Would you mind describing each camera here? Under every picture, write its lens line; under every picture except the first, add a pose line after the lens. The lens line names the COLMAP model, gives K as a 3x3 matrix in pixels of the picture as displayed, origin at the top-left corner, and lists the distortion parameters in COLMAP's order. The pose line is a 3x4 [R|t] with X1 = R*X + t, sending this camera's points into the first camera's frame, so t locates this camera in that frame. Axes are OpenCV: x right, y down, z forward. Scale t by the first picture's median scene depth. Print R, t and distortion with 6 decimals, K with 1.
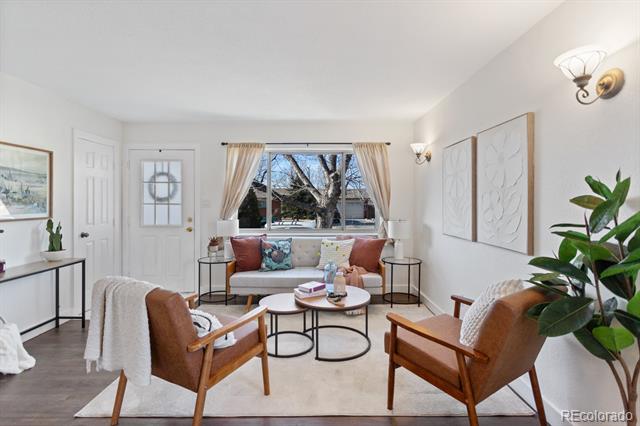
lens RADIAL K [[310.6, 0, 319.8], [0, 310.6, 205.7], [0, 0, 1]] dist [0.005779, -0.003122]
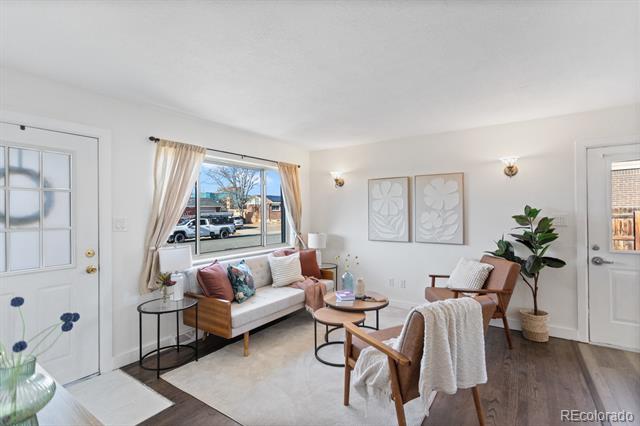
lens RADIAL K [[310.6, 0, 322.1], [0, 310.6, 215.9], [0, 0, 1]] dist [0.005779, -0.003122]
pose [[0.558058, -0.014898, 0.829668, -0.753519], [0.019851, 0.999792, 0.004601, -0.024733], [-0.829564, 0.013902, 0.558238, 0.330847]]
